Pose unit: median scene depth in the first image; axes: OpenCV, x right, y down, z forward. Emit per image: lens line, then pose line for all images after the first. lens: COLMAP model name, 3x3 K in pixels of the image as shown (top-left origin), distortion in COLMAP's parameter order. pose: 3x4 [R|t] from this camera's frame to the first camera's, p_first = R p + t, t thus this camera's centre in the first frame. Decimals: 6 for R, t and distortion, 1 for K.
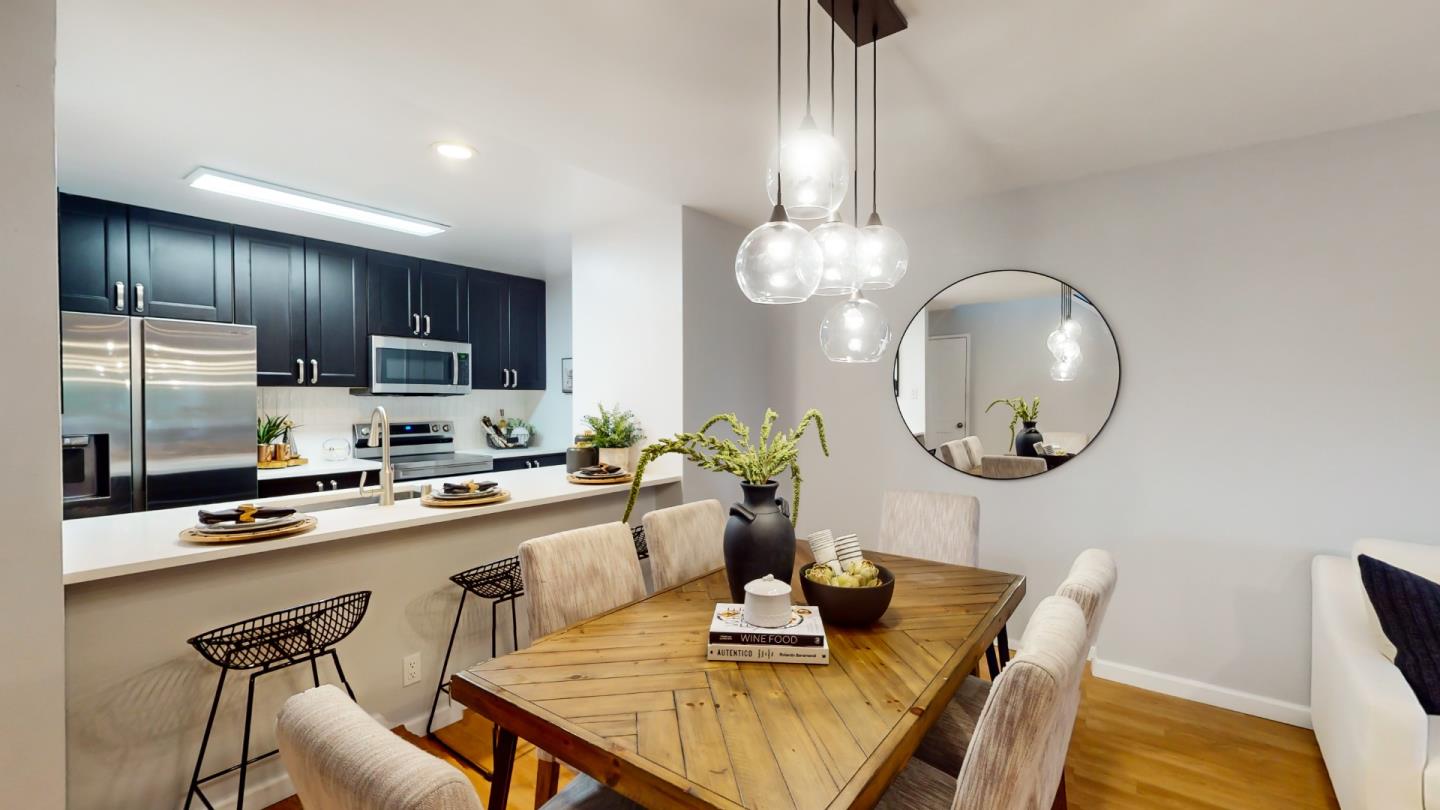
lens RADIAL K [[597.8, 0, 723.3], [0, 597.8, 407.3], [0, 0, 1]] dist [0.006606, -0.000087]
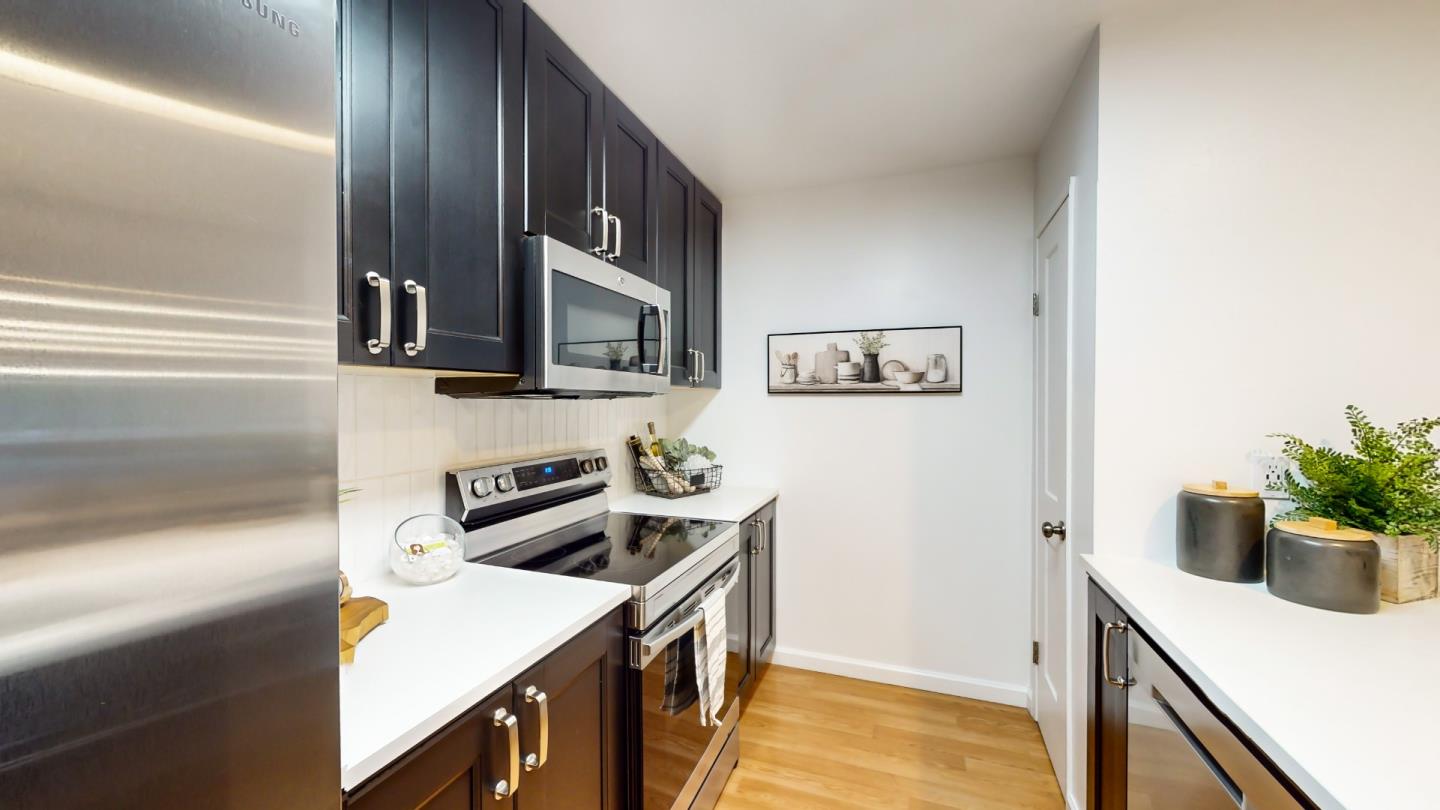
lens RADIAL K [[531.6, 0, 720.6], [0, 531.6, 402.0], [0, 0, 1]] dist [0.003815, -0.000946]
pose [[0.959863, -0.002930, 0.280455, -0.544902], [0.007028, 0.999883, -0.013605, -0.010532], [-0.280383, 0.015030, 0.959771, 0.619694]]
